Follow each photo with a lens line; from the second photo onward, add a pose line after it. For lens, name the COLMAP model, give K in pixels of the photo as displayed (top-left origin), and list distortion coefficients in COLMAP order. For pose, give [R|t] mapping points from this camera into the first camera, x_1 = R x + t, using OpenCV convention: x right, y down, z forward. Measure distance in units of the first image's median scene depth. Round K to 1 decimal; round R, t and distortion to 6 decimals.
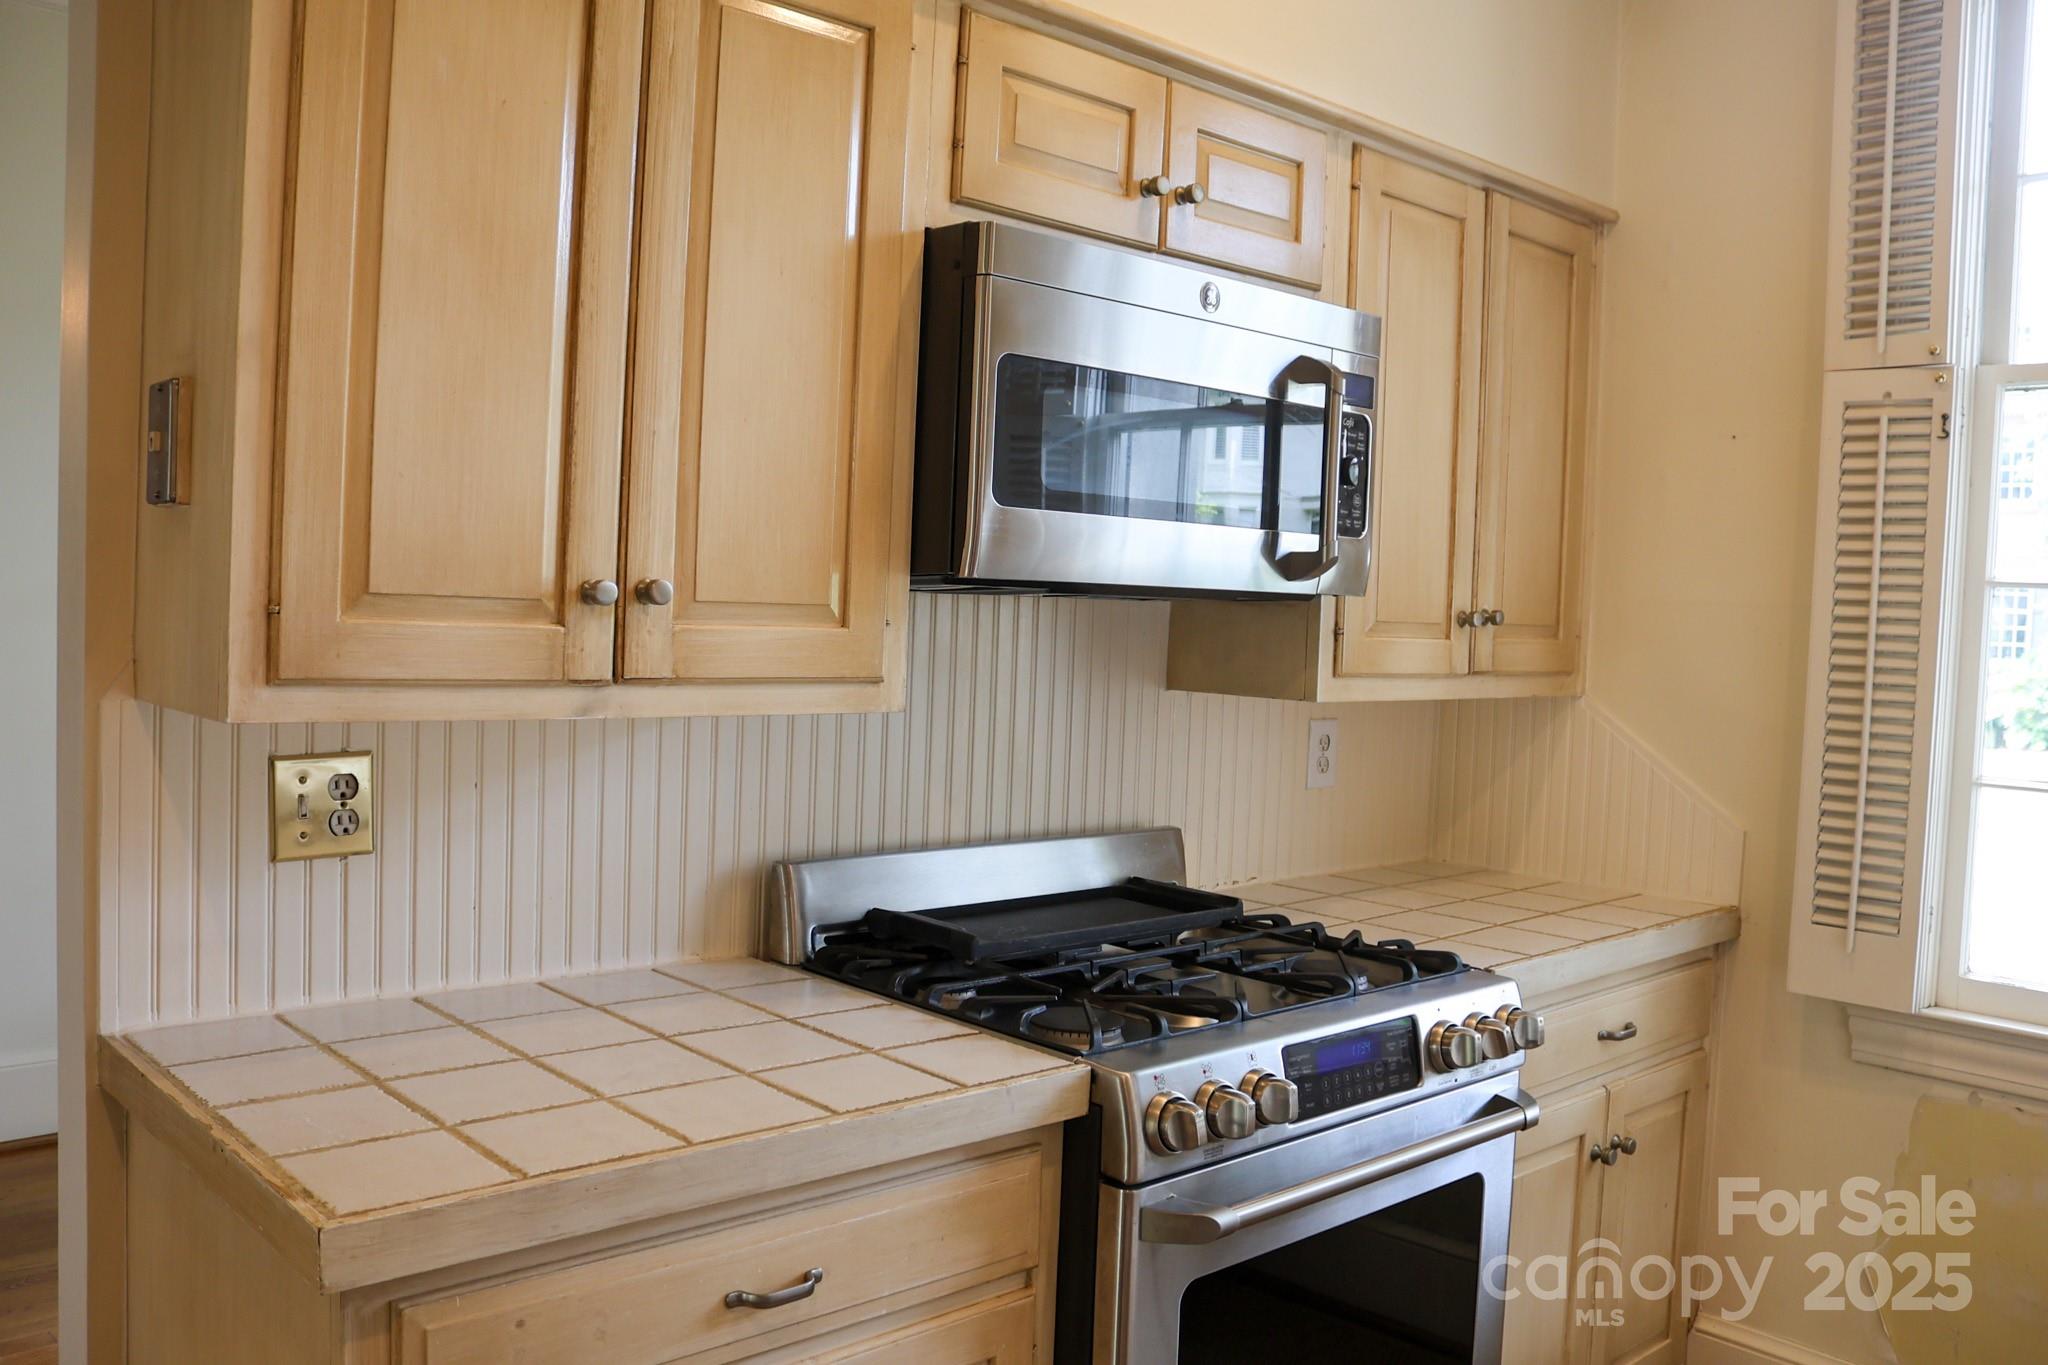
lens RADIAL K [[1694.6, 0, 1024.0], [0, 1694.6, 682.5], [0, 0, 1]] dist [-0.164502, 0.155461]
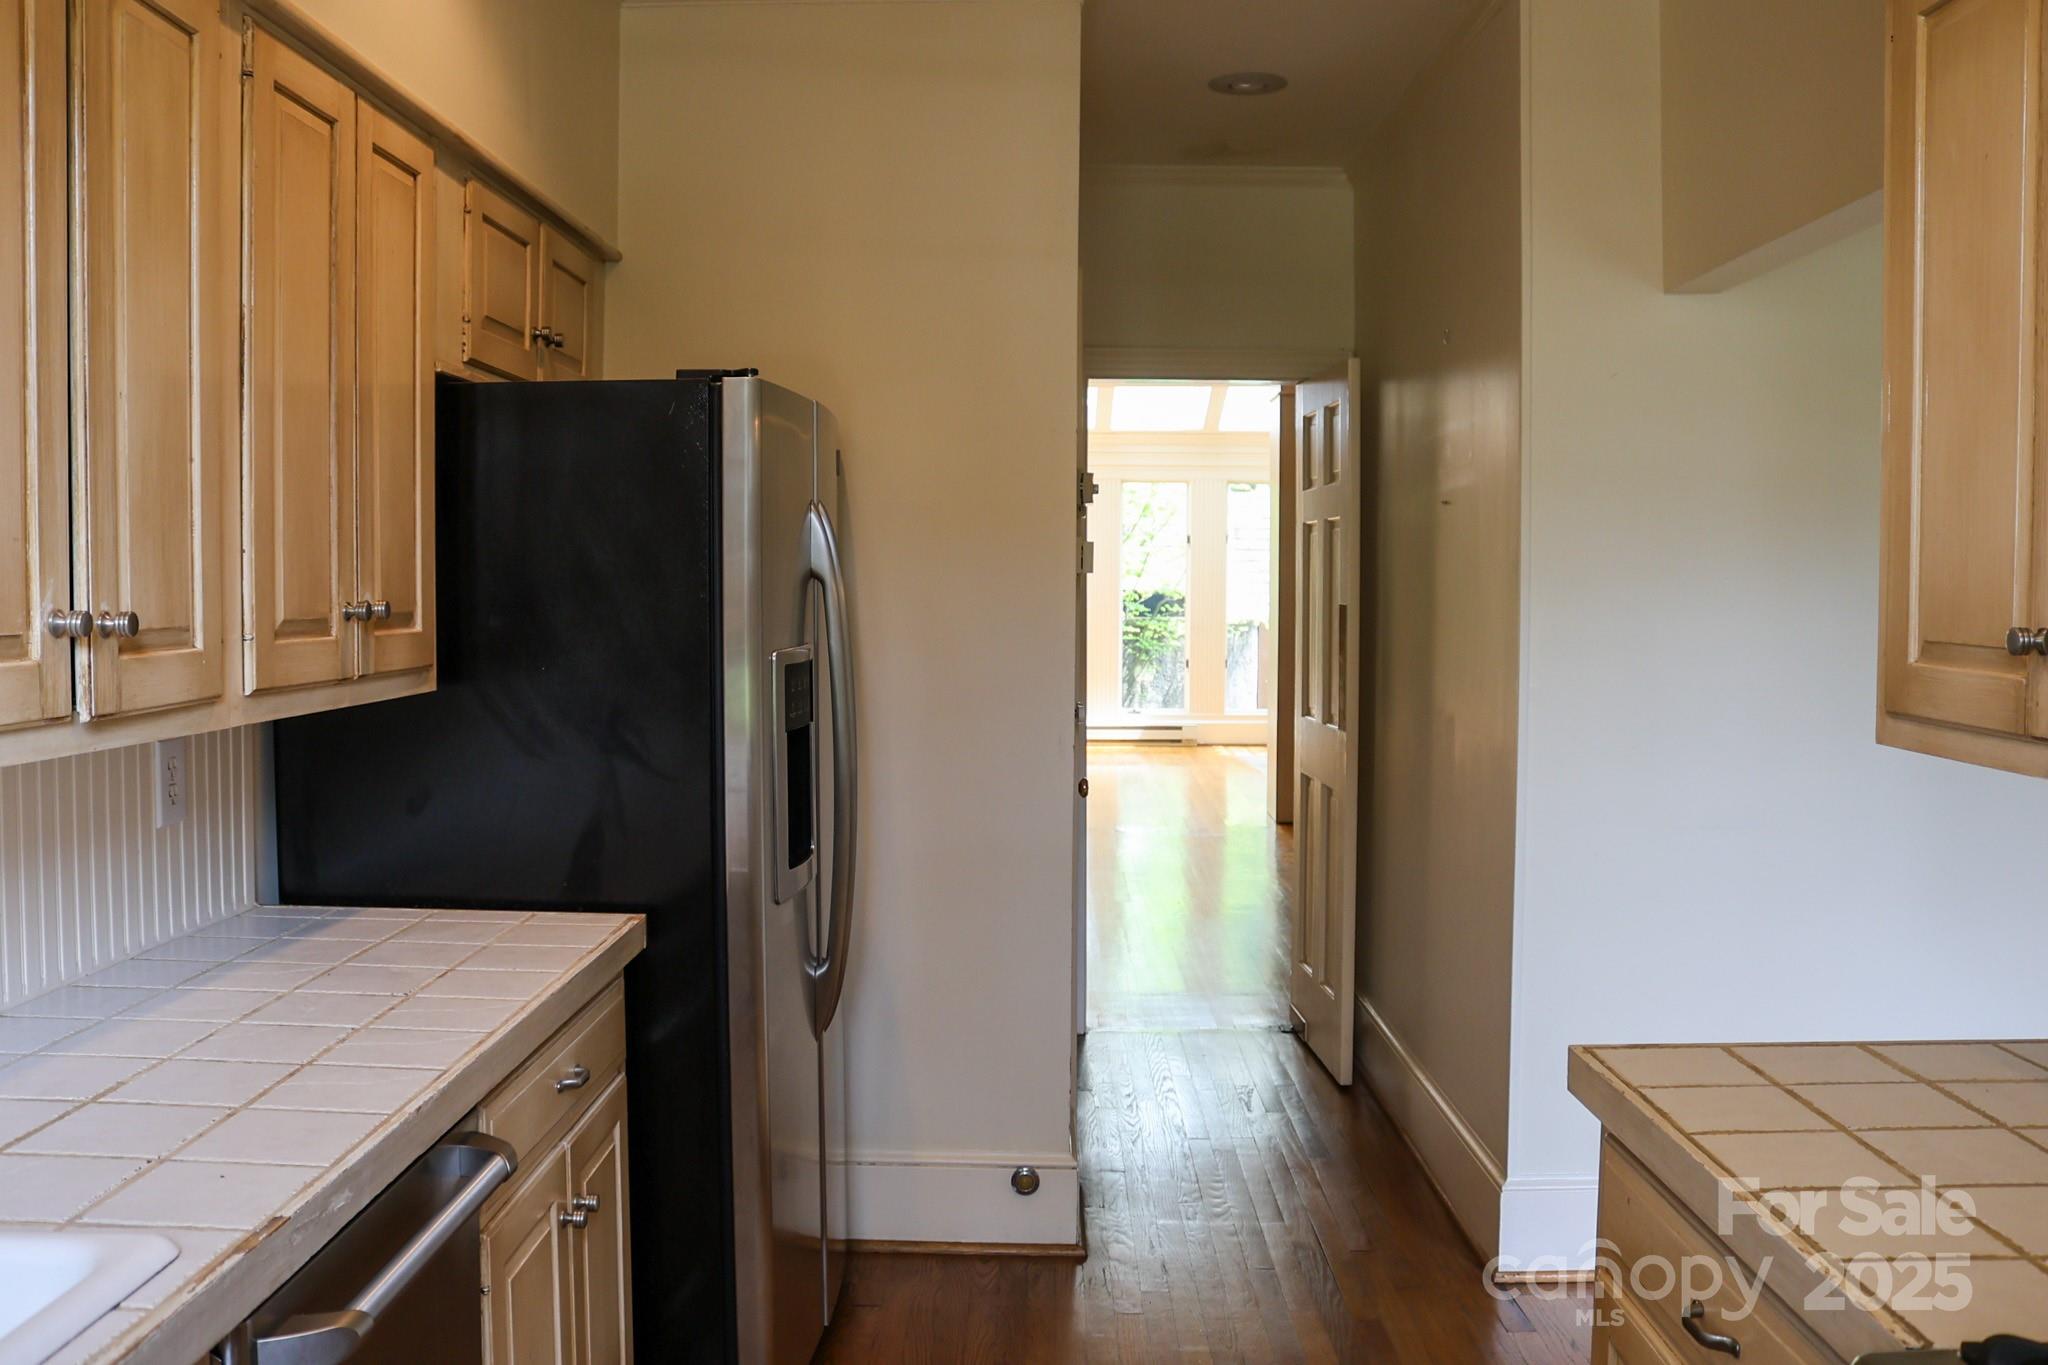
lens RADIAL K [[1694.6, 0, 1024.0], [0, 1694.6, 682.5], [0, 0, 1]] dist [-0.164502, 0.155461]
pose [[-0.679890, 0.001369, -0.733313, 0.290212], [-0.065362, 0.995905, 0.062460, -0.019114], [0.730395, 0.090396, -0.677016, 0.451169]]
